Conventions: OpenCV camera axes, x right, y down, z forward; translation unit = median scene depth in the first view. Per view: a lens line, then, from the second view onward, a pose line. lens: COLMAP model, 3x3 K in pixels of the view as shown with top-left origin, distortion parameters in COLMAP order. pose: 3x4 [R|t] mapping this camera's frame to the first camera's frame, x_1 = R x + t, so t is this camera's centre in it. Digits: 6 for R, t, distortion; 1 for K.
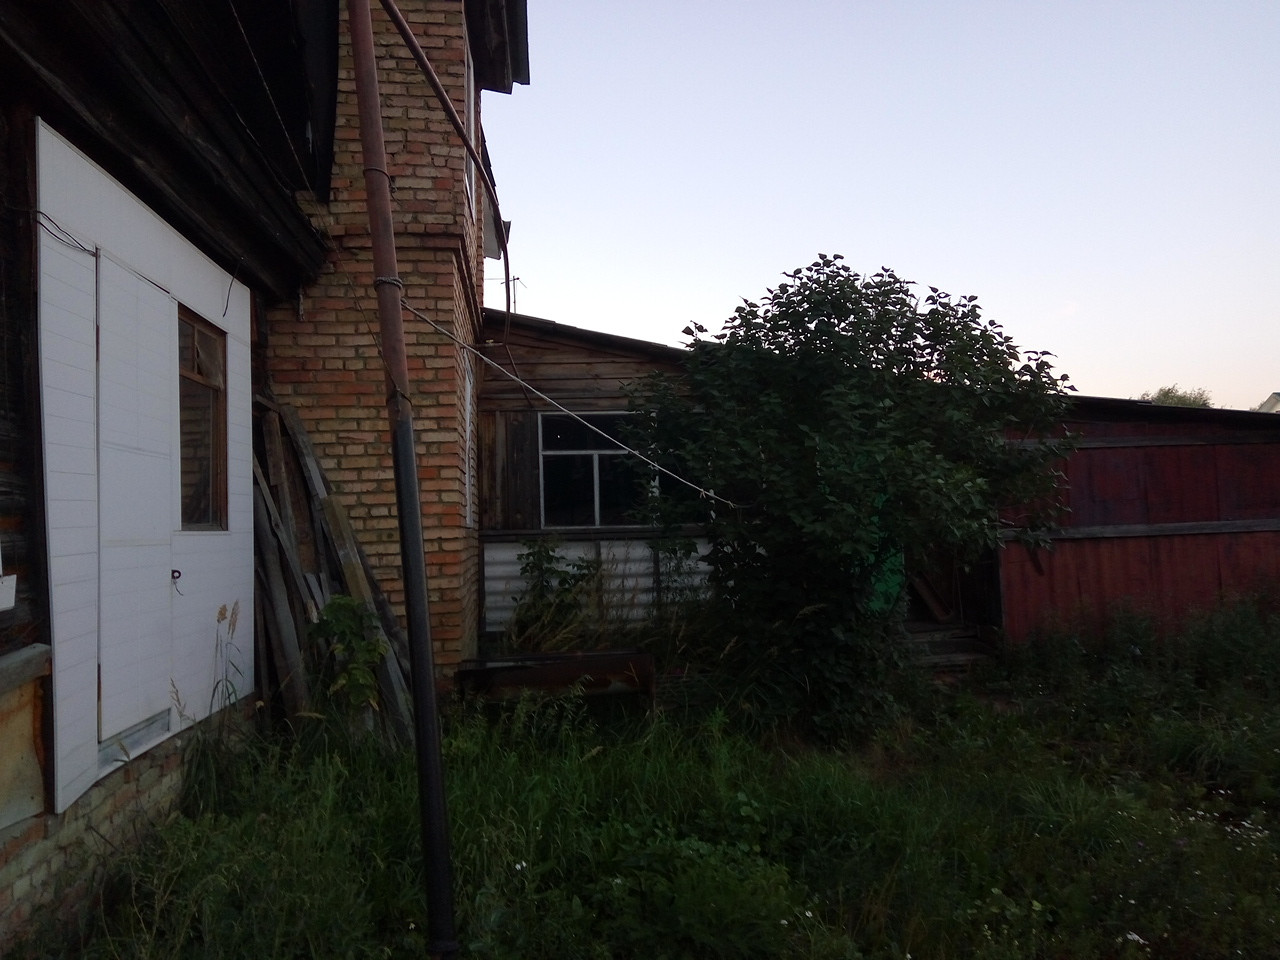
lens RADIAL K [[1026.1, 0, 639.8], [0, 1026.1, 488.3], [0, 0, 1]] dist [0.079239, -0.087669]
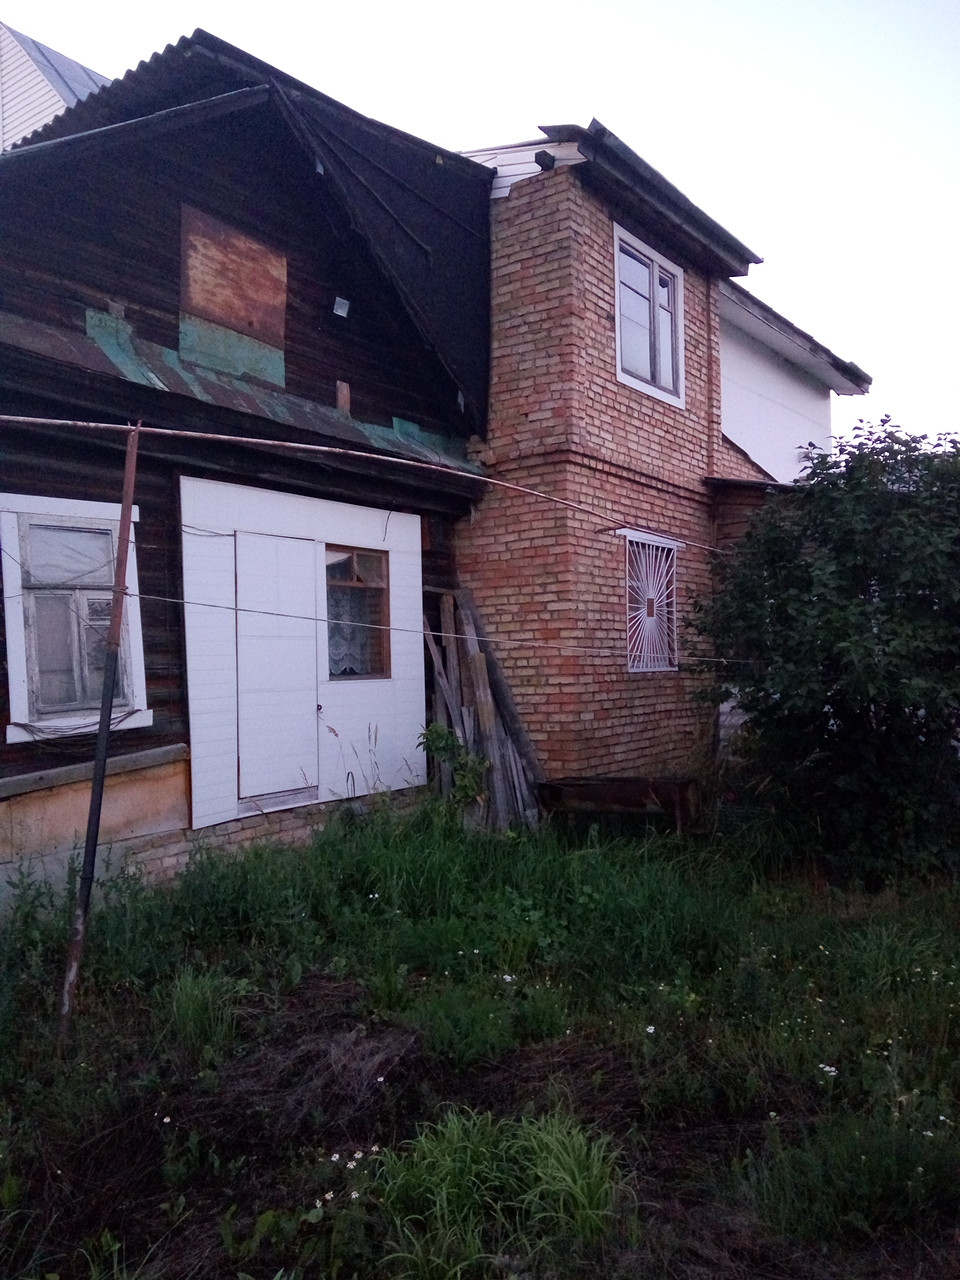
lens RADIAL K [[1026.1, 0, 479.3], [0, 1026.1, 637.8], [0, 0, 1]] dist [0.079239, -0.087669]
pose [[0.743697, -0.009319, -0.668452, 0.610936], [0.030291, 0.999346, 0.019769, -0.038967], [0.667831, -0.034950, 0.743492, -0.043215]]
